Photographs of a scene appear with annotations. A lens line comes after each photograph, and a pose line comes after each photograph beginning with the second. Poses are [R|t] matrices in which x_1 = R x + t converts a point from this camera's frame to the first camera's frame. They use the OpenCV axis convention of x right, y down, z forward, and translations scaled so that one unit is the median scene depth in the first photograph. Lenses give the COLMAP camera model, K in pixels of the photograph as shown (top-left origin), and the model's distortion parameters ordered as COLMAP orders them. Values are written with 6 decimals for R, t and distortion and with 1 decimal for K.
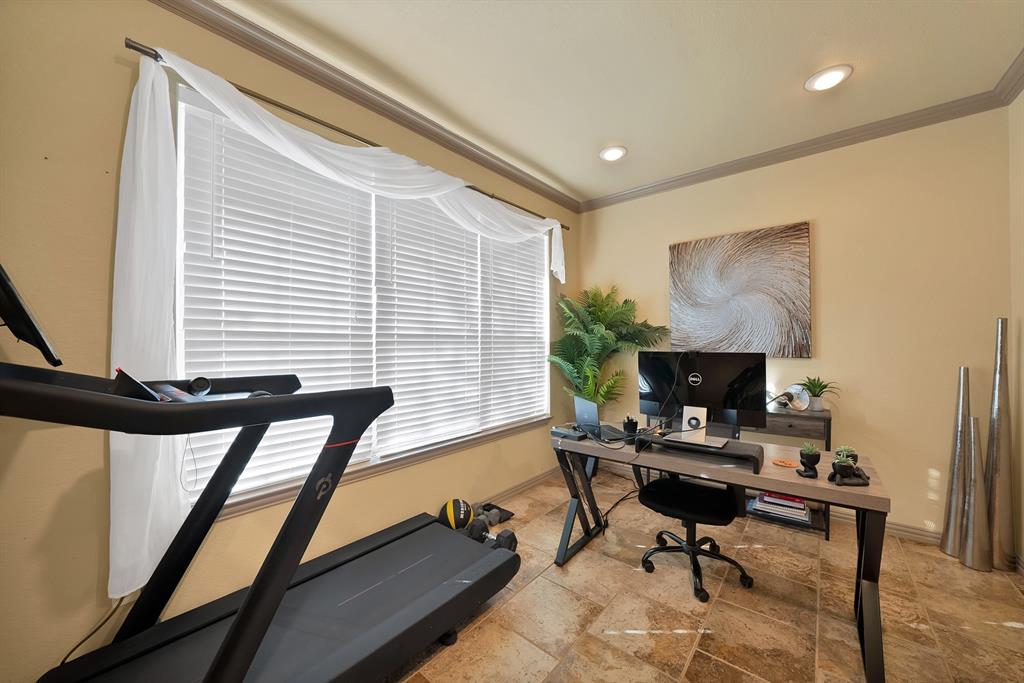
lens RADIAL K [[374.5, 0, 510.8], [0, 374.5, 340.2], [0, 0, 1]] dist [-0.023960, 0.001949]
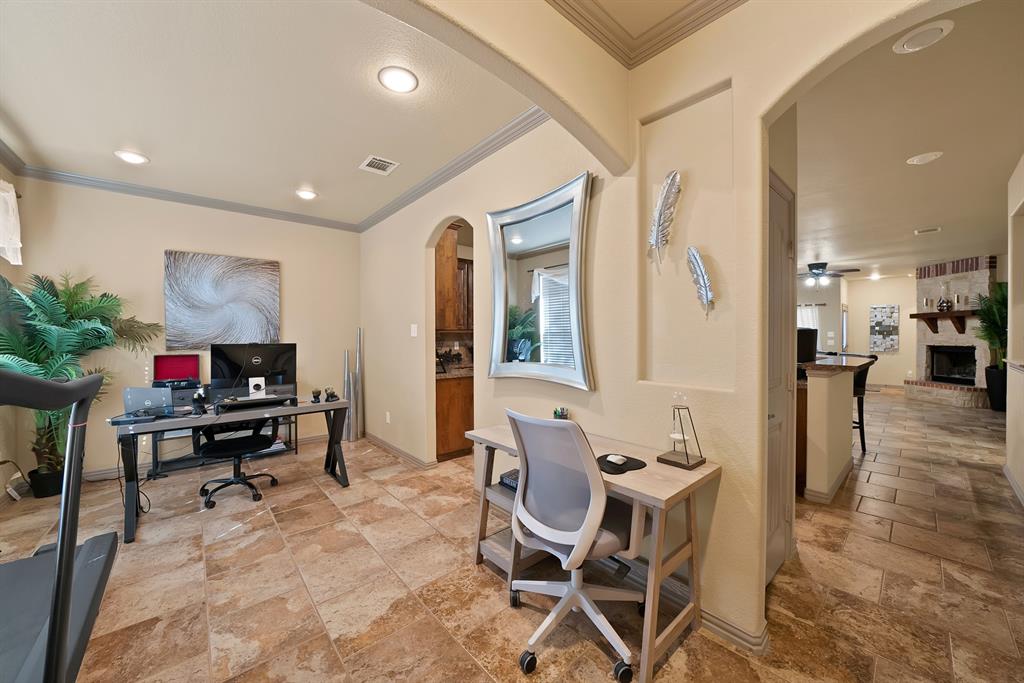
lens RADIAL K [[374.5, 0, 503.3], [0, 374.5, 342.4], [0, 0, 1]] dist [-0.023960, 0.001949]
pose [[0.164916, -0.008104, 0.986274, -0.690025], [-0.002853, 0.999958, 0.008694, 0.008418], [-0.986303, -0.004248, 0.164886, -0.238800]]
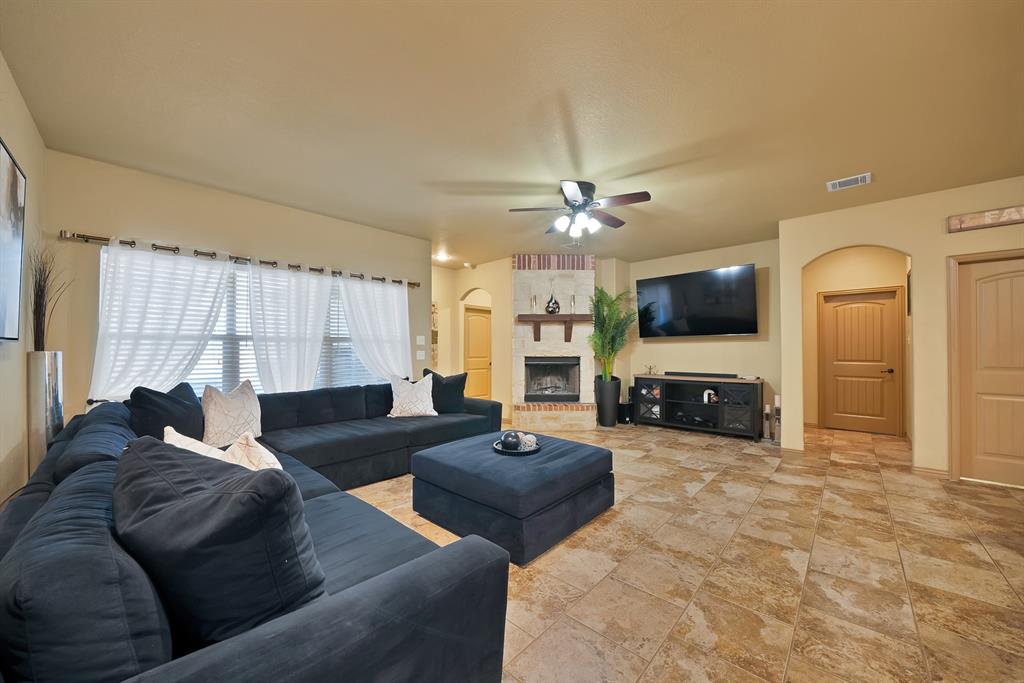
lens RADIAL K [[374.5, 0, 510.0], [0, 374.5, 339.0], [0, 0, 1]] dist [-0.023960, 0.001949]
pose [[-0.998551, 0.006858, 0.053377, 3.165686], [0.005240, 0.999524, -0.030400, 0.008666], [-0.053561, -0.030077, -0.998112, -0.871501]]
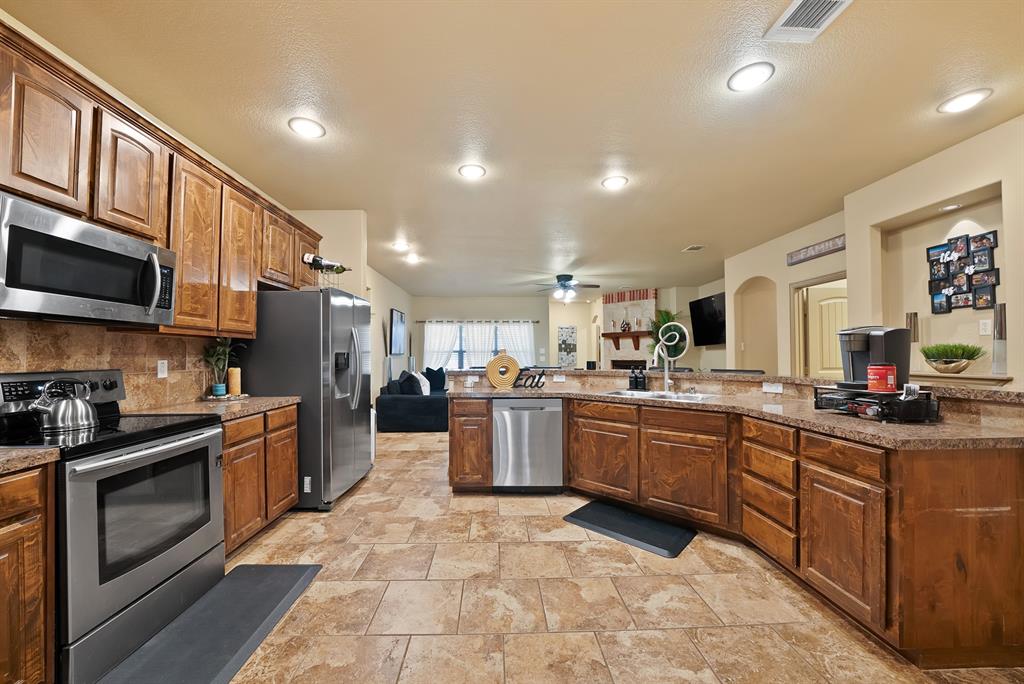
lens RADIAL K [[374.5, 0, 504.4], [0, 374.5, 348.6], [0, 0, 1]] dist [-0.023960, 0.001949]
pose [[-0.663481, 0.021982, 0.747871, 0.961424], [0.005218, 0.999680, -0.024754, 0.022189], [-0.748175, -0.012521, -0.663383, 0.027577]]
